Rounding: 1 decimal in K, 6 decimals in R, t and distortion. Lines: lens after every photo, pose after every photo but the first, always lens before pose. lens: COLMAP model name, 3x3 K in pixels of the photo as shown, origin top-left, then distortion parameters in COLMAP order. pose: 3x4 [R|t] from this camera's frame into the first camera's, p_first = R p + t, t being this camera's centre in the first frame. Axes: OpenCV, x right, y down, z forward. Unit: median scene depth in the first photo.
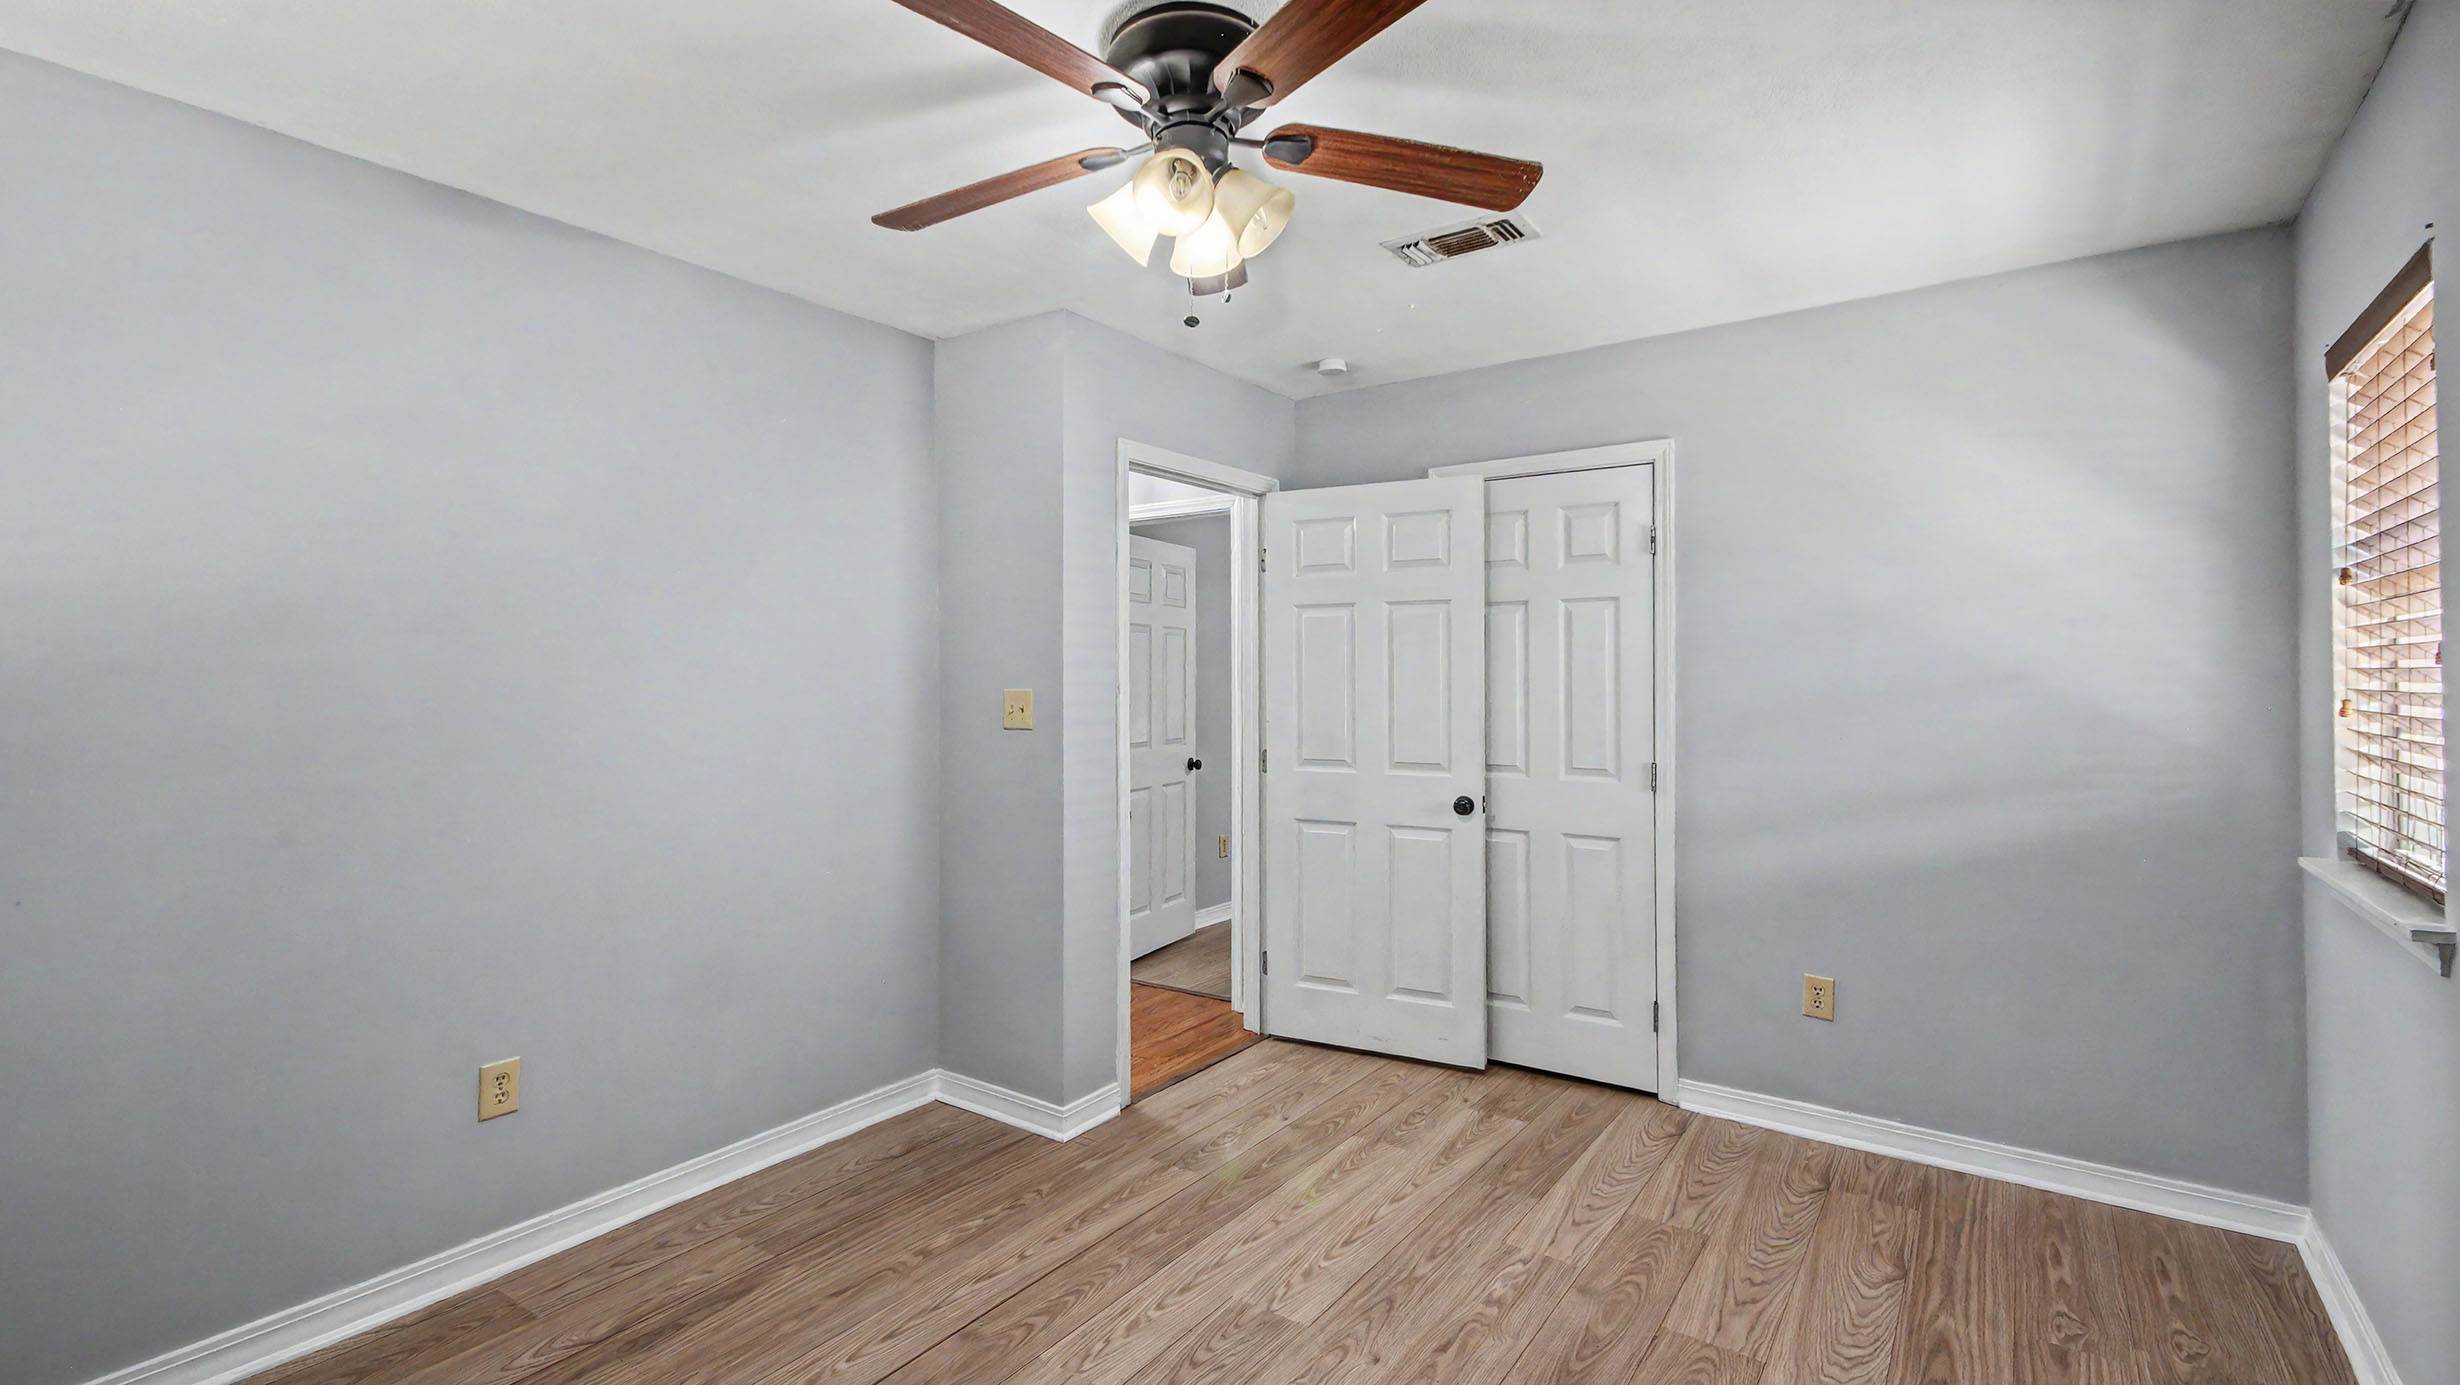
lens RADIAL K [[1098.5, 0, 1222.7], [0, 1098.5, 681.1], [0, 0, 1]] dist [0.037694, -0.000006]
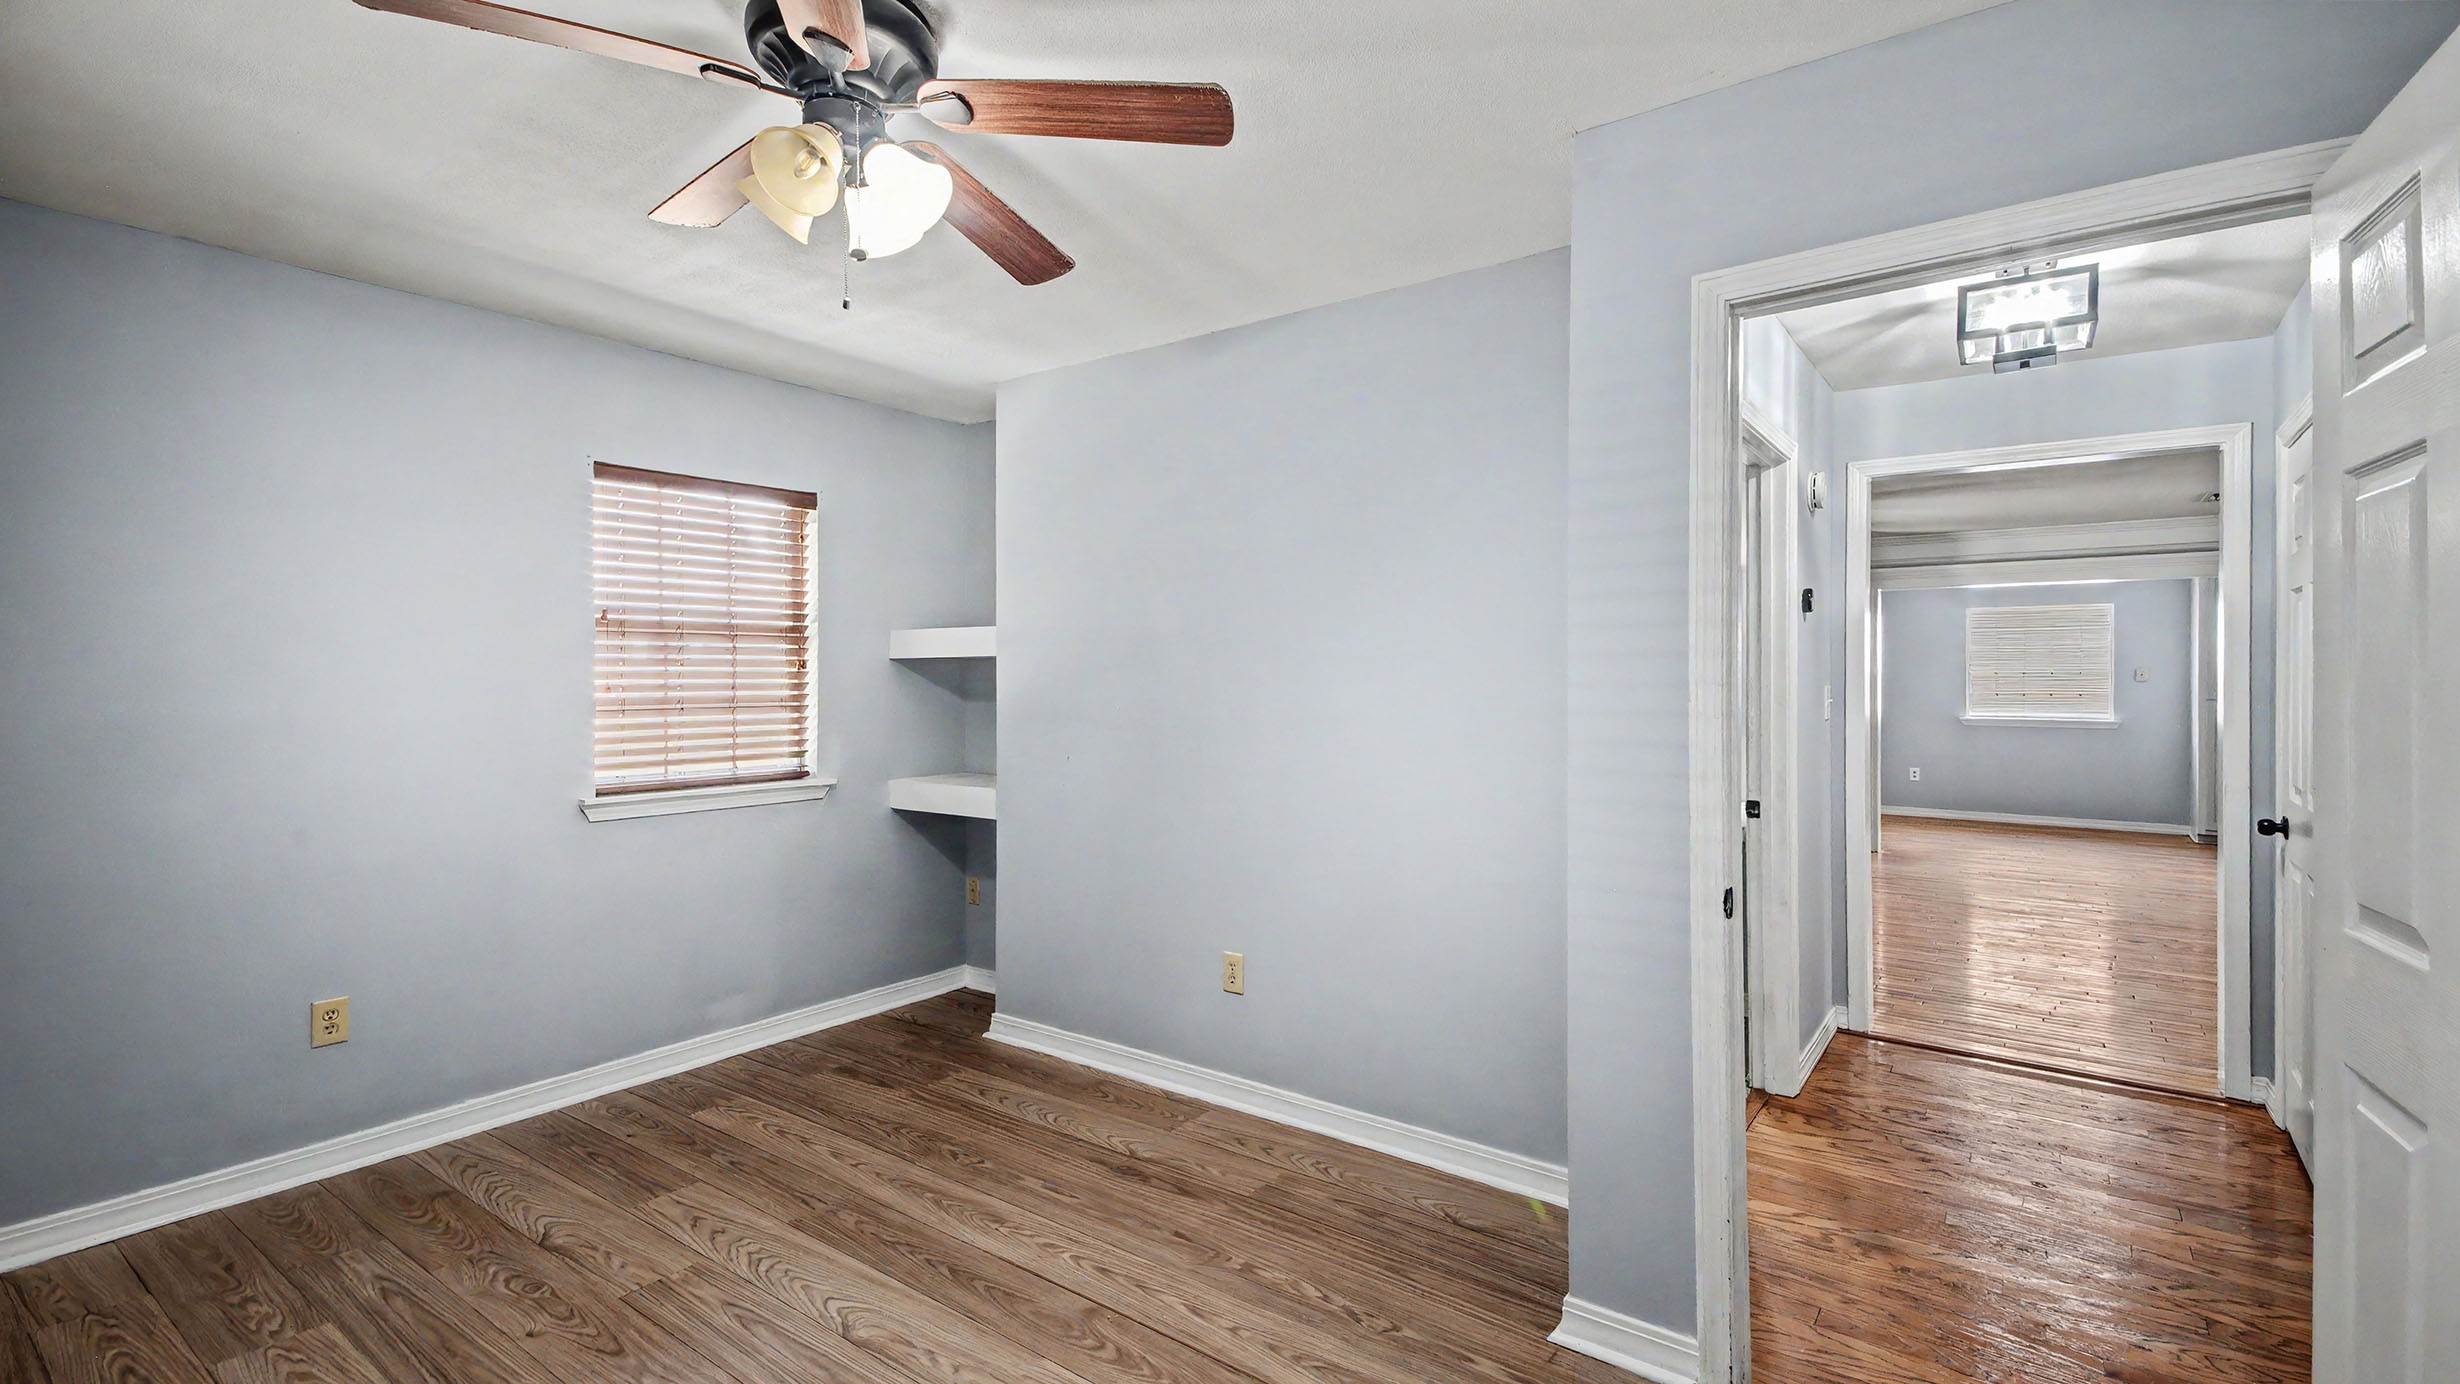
lens RADIAL K [[1098.5, 0, 1222.7], [0, 1098.5, 680.6], [0, 0, 1]] dist [0.037694, -0.000006]
pose [[-0.010503, 0.003403, -0.999939, 0.694913], [-0.012673, 0.999913, 0.003536, 0.004486], [0.999865, 0.012710, -0.010459, 0.994050]]
